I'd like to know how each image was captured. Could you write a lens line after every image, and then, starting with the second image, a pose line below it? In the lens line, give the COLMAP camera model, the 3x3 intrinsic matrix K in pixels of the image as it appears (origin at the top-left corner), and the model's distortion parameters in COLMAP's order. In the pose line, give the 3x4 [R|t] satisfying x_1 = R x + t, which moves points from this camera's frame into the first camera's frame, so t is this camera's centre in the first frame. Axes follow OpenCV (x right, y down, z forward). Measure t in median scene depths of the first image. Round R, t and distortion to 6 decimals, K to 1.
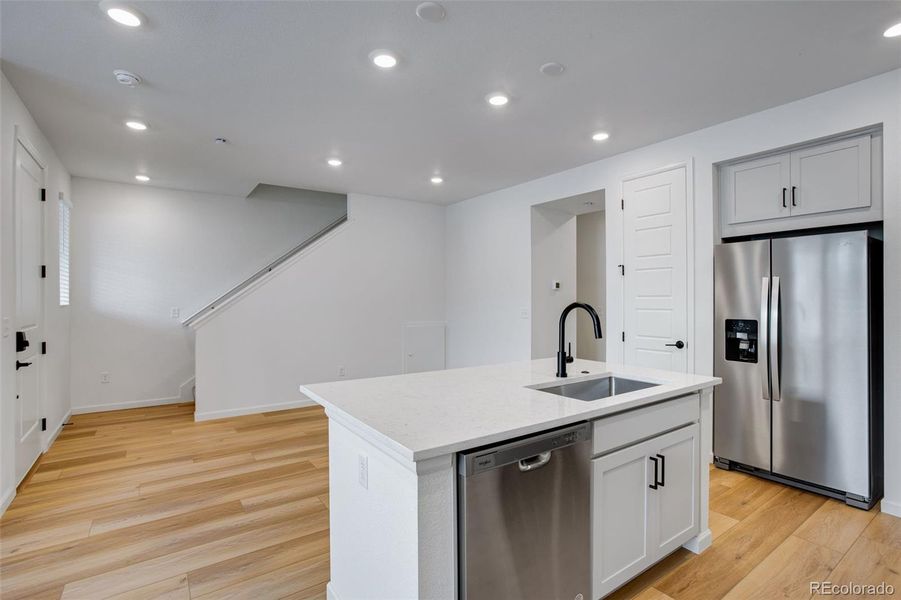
lens RADIAL K [[421.2, 0, 441.5], [0, 421.2, 300.0], [0, 0, 1]] dist [-0.012486, 0.002269]
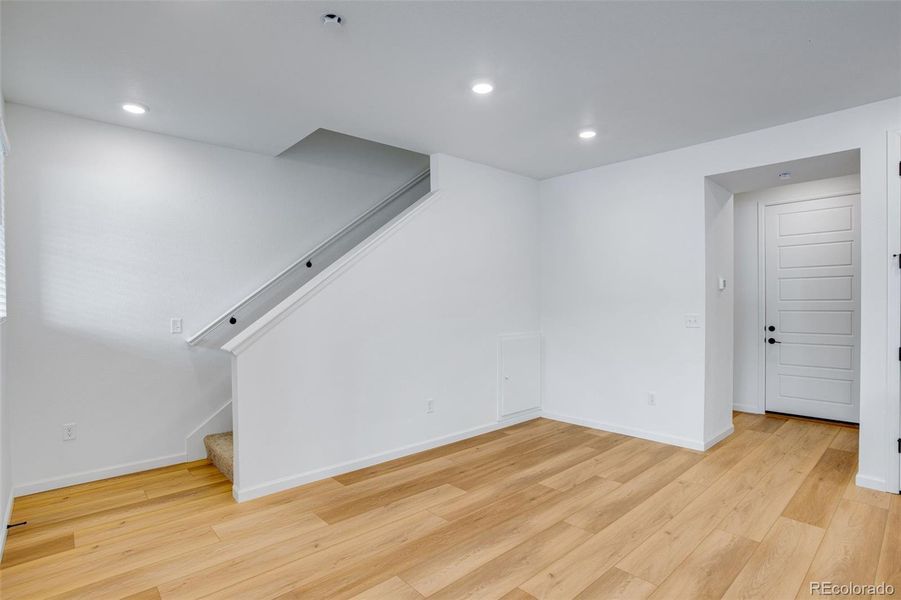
lens RADIAL K [[439.2, 0, 450.1], [0, 439.2, 306.5], [0, 0, 1]] dist [-0.038532, 0.008841]
pose [[0.991143, -0.007539, 0.132585, -0.356598], [0.007153, 0.999969, 0.003384, 0.001051], [-0.132607, -0.002405, 0.991166, 0.322825]]
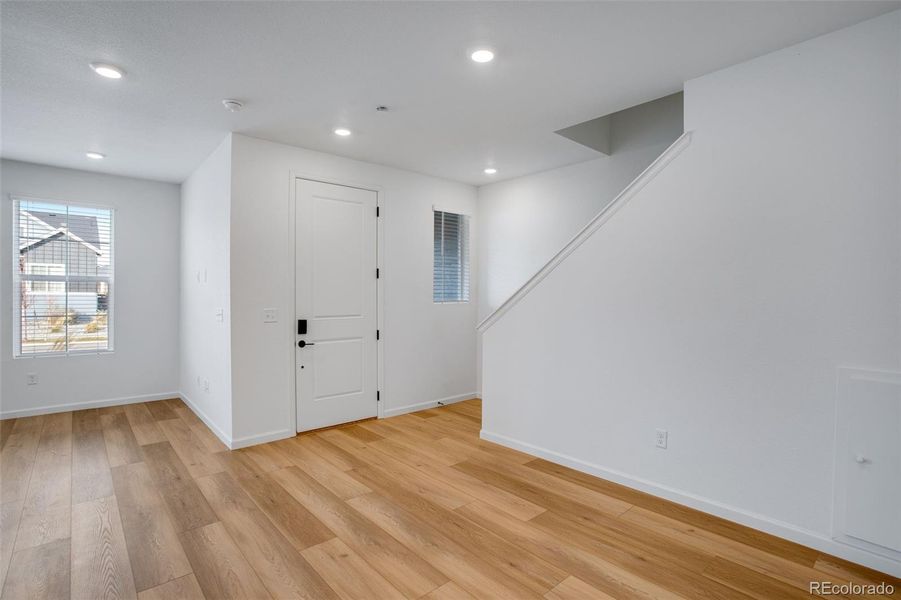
lens RADIAL K [[439.2, 0, 449.9], [0, 439.2, 296.5], [0, 0, 1]] dist [-0.038532, 0.008841]
pose [[0.131197, 0.001515, -0.991355, 0.288774], [-0.004268, 0.999990, 0.000963, -0.001161], [0.991347, 0.004104, 0.131202, 0.804139]]
